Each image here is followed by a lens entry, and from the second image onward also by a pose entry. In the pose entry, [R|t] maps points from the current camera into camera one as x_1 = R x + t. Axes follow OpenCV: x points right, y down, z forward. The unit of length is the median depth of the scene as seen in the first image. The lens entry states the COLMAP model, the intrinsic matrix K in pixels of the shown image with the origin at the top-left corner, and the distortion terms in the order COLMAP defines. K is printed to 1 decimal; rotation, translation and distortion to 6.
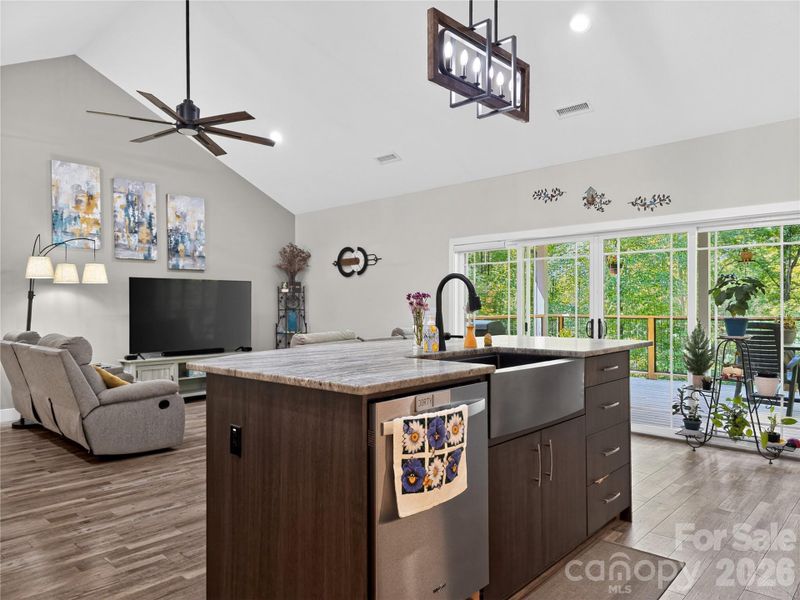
lens RADIAL K [[553.0, 0, 416.7], [0, 553.0, 306.1], [0, 0, 1]] dist [0.077159, -0.075721]
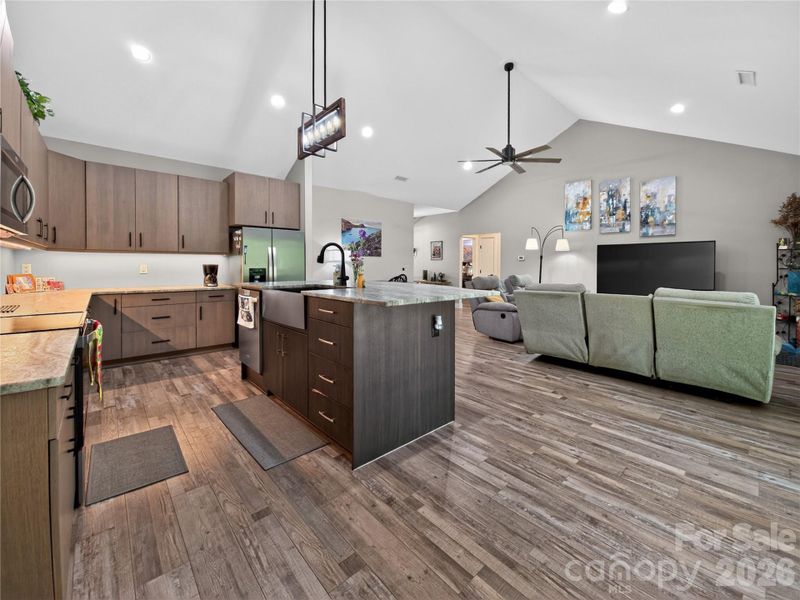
lens RADIAL K [[329.0, 0, 399.6], [0, 329.0, 271.3], [0, 0, 1]] dist [-0.000259, -0.000440]
pose [[-0.095118, 0.024647, -0.995161, 0.432538], [-0.006905, 0.999653, 0.025418, 0.002339], [0.995442, 0.009289, -0.094915, 0.504220]]
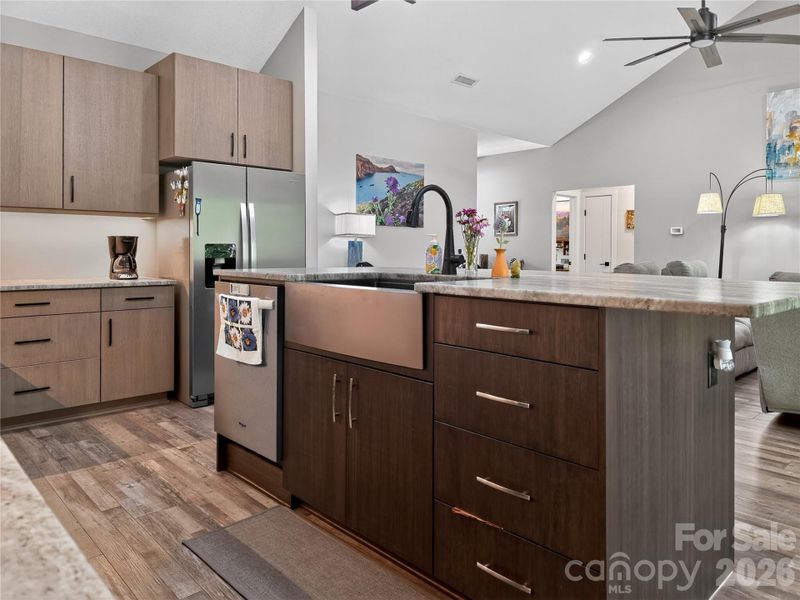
lens RADIAL K [[557.4, 0, 403.9], [0, 557.4, 259.1], [0, 0, 1]] dist [0.089059, -0.101065]
pose [[-0.069886, 0.023687, -0.997274, 0.363746], [-0.010677, 0.999643, 0.024491, 0.014401], [0.997498, 0.012359, -0.069609, 0.386650]]
